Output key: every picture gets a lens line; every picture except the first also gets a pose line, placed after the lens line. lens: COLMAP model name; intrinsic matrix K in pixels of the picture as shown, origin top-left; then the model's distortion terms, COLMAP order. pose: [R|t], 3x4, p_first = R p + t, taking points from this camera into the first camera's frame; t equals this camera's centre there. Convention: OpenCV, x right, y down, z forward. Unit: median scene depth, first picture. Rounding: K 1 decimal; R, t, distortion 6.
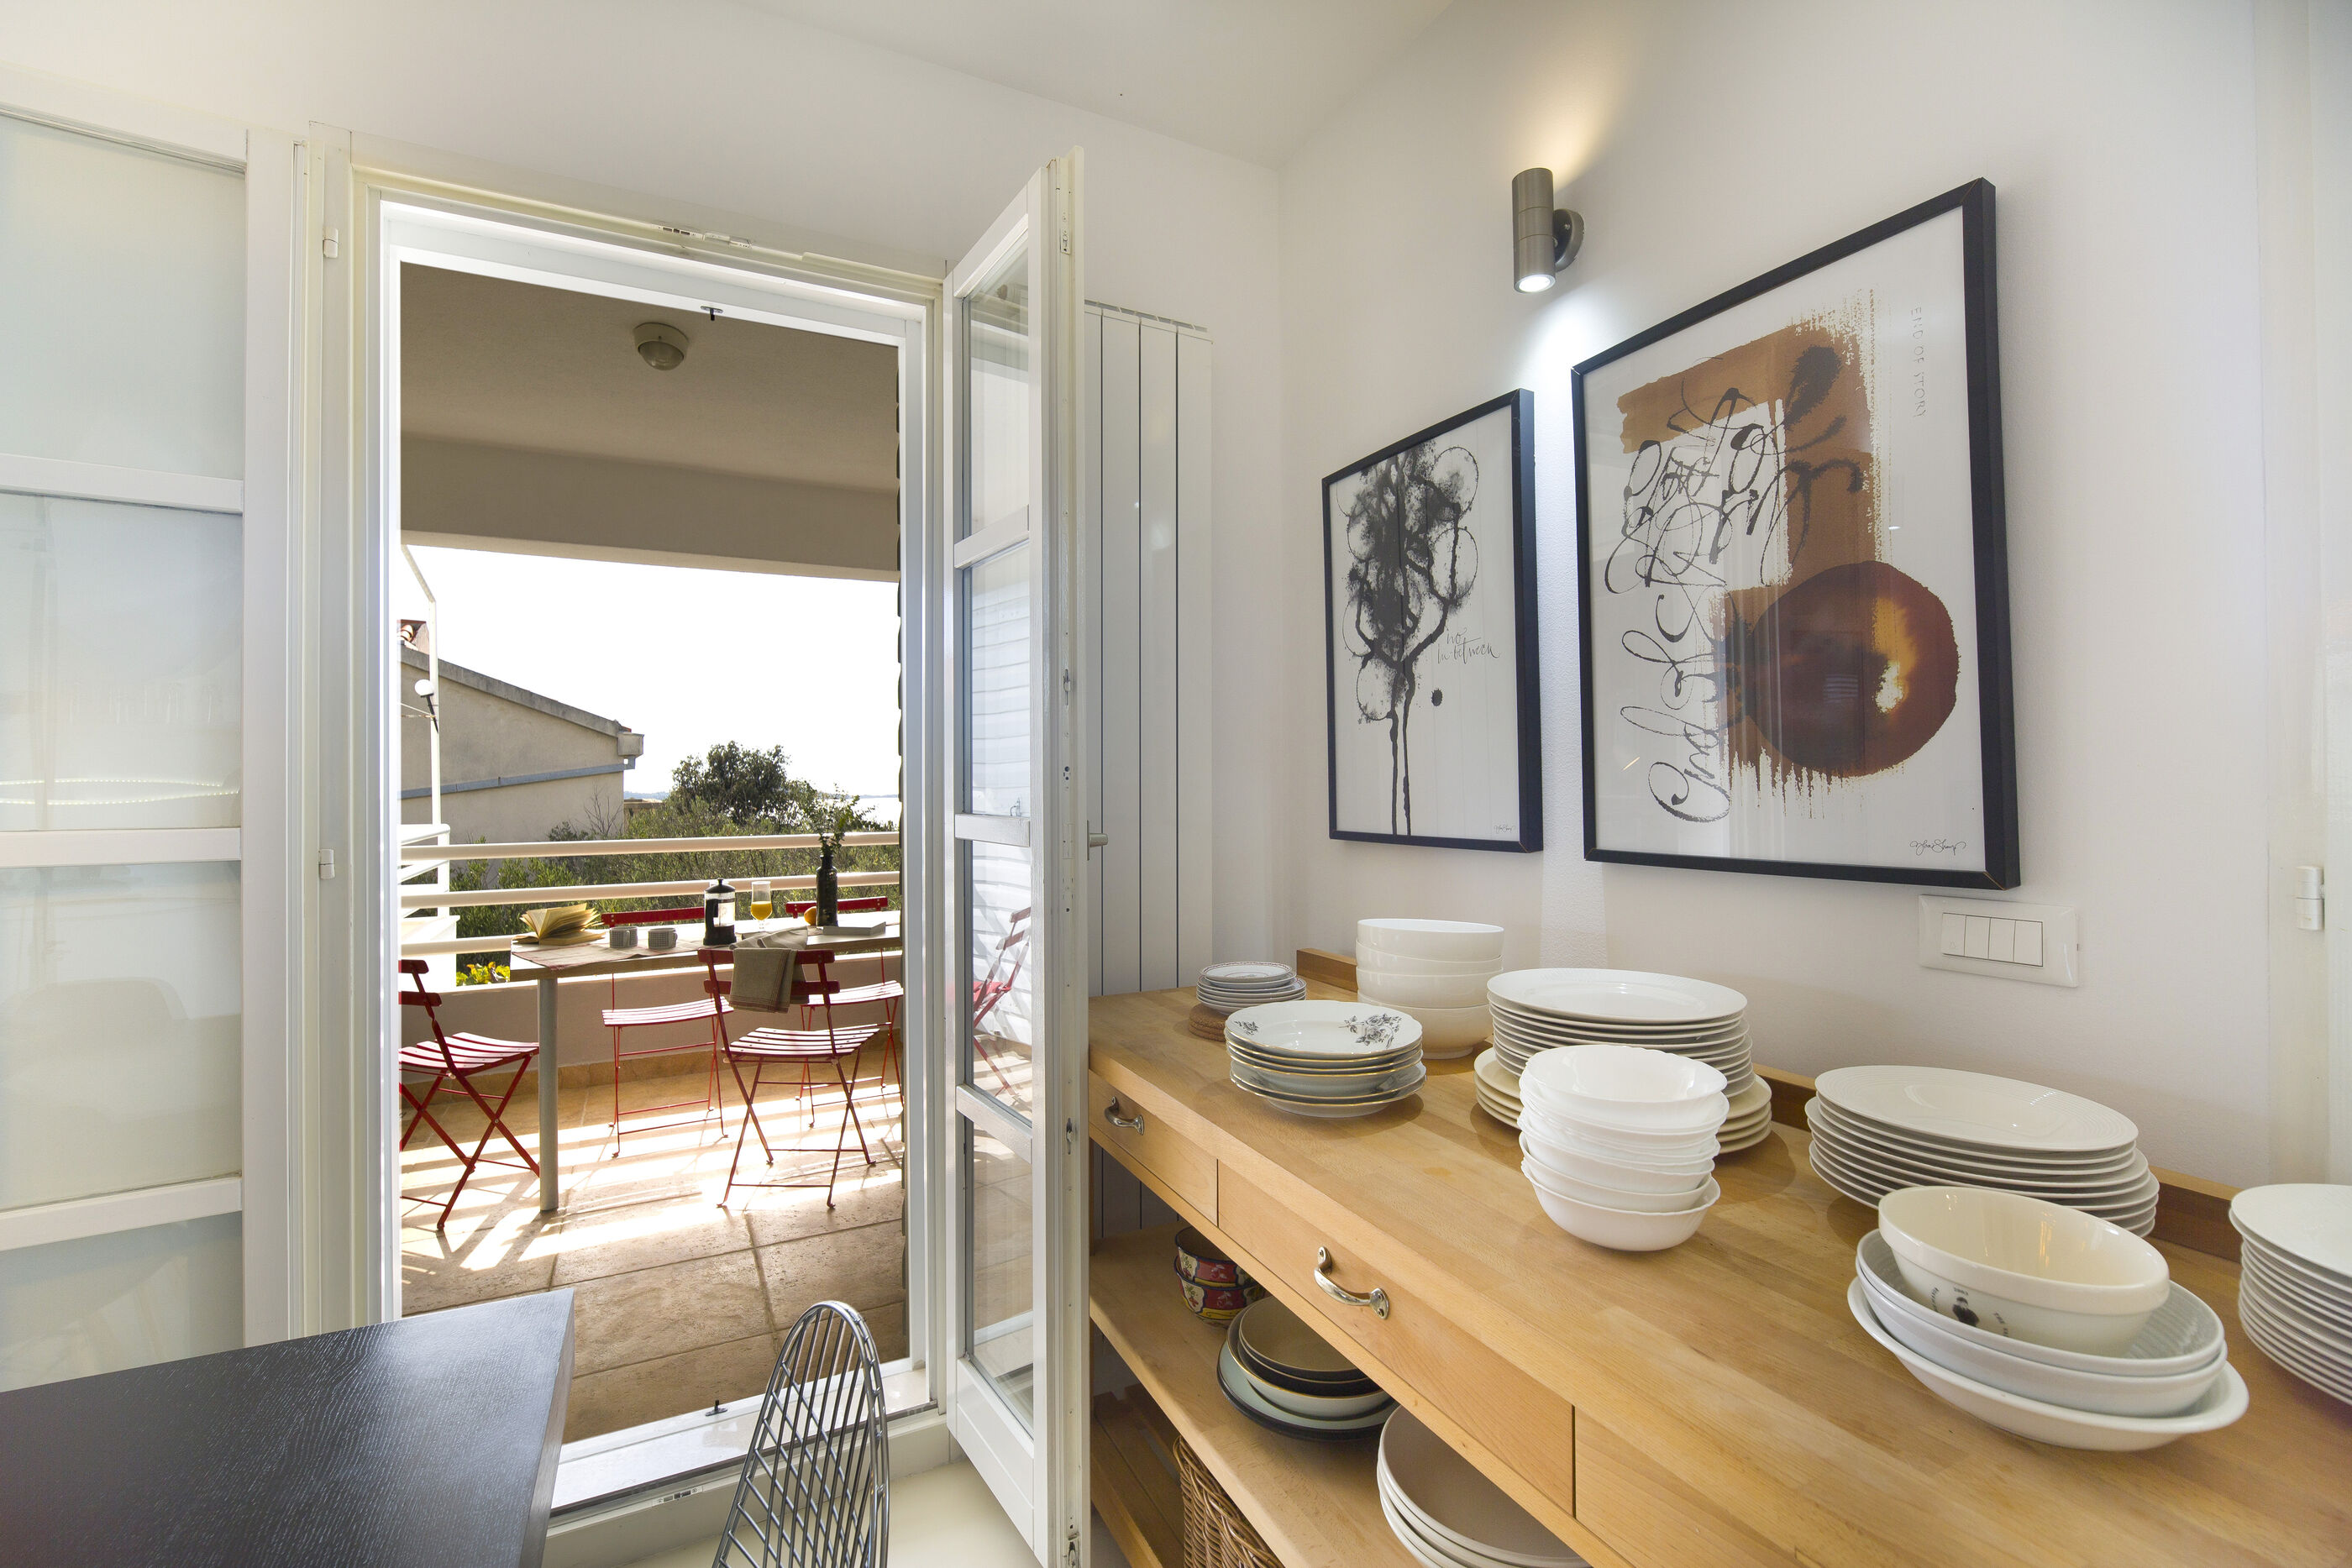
lens RADIAL K [[1022.8, 0, 1176.0], [0, 1022.8, 784.0], [0, 0, 1]] dist [-0.010968, -0.000887]
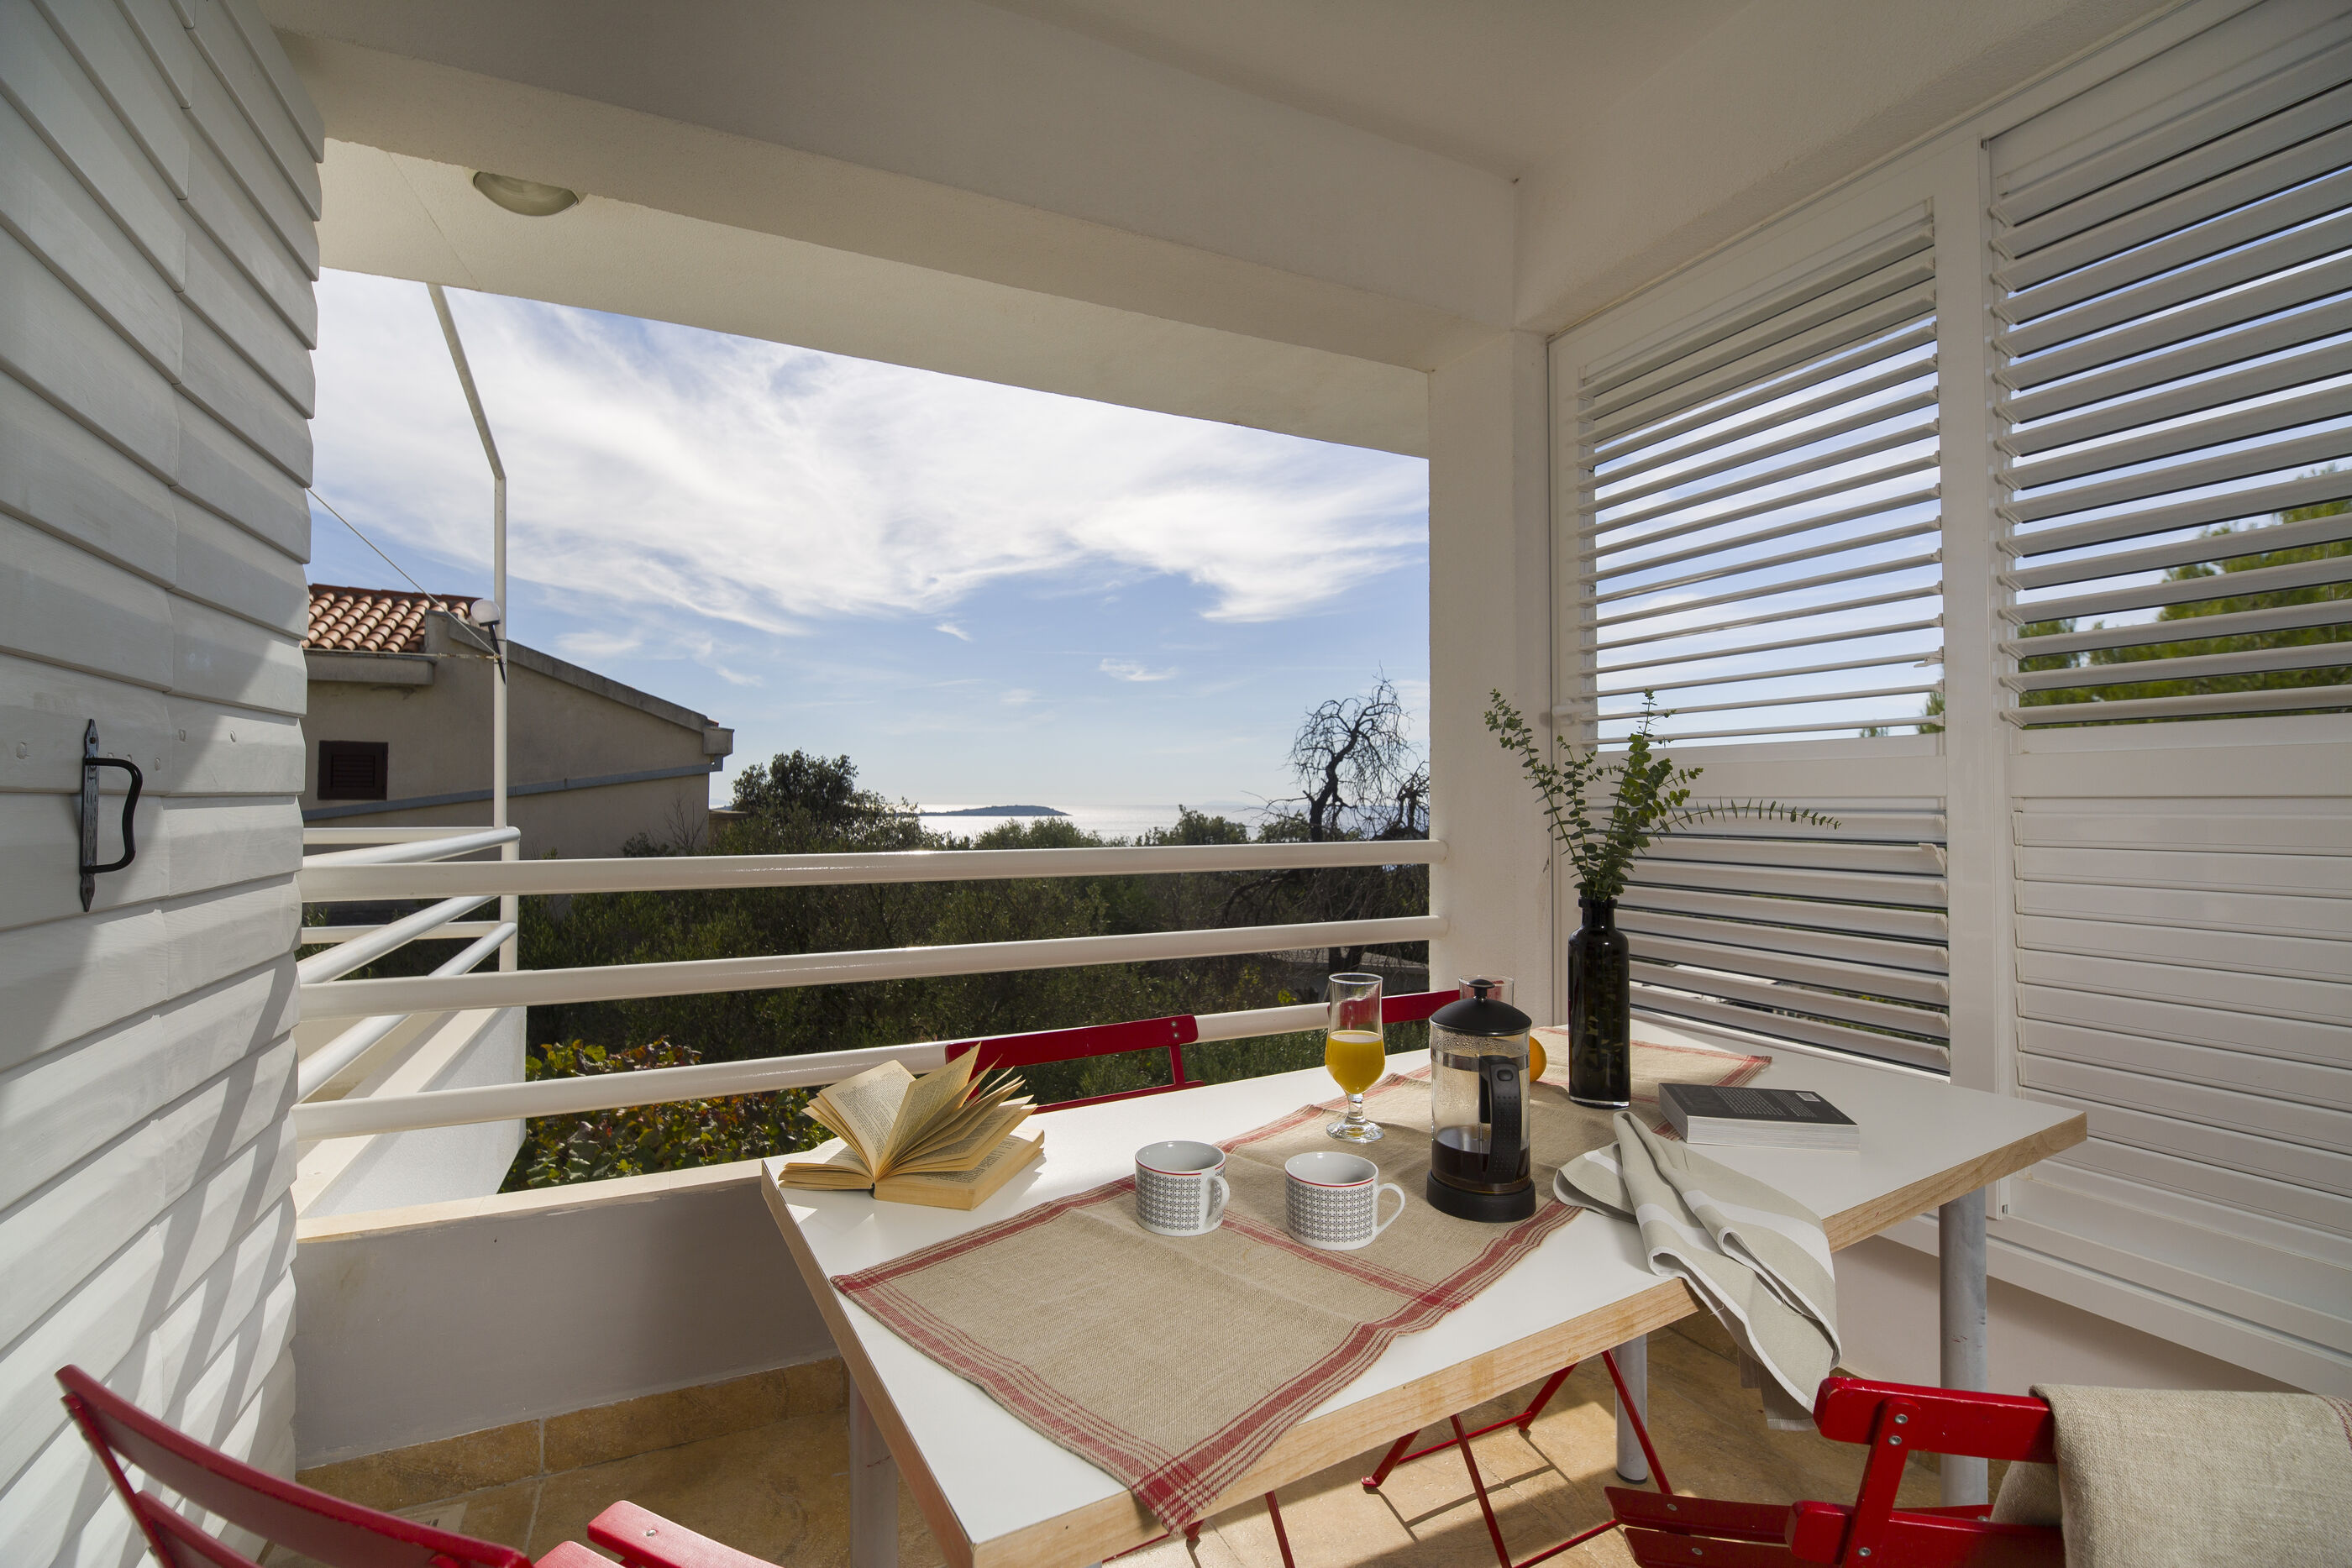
lens RADIAL K [[1022.8, 0, 1176.0], [0, 1022.8, 784.0], [0, 0, 1]] dist [-0.010968, -0.000887]
pose [[0.999423, 0.003800, -0.033741, -0.131490], [-0.004407, 0.999829, -0.017937, 0.010163], [0.033667, 0.018076, 0.999270, 0.175179]]
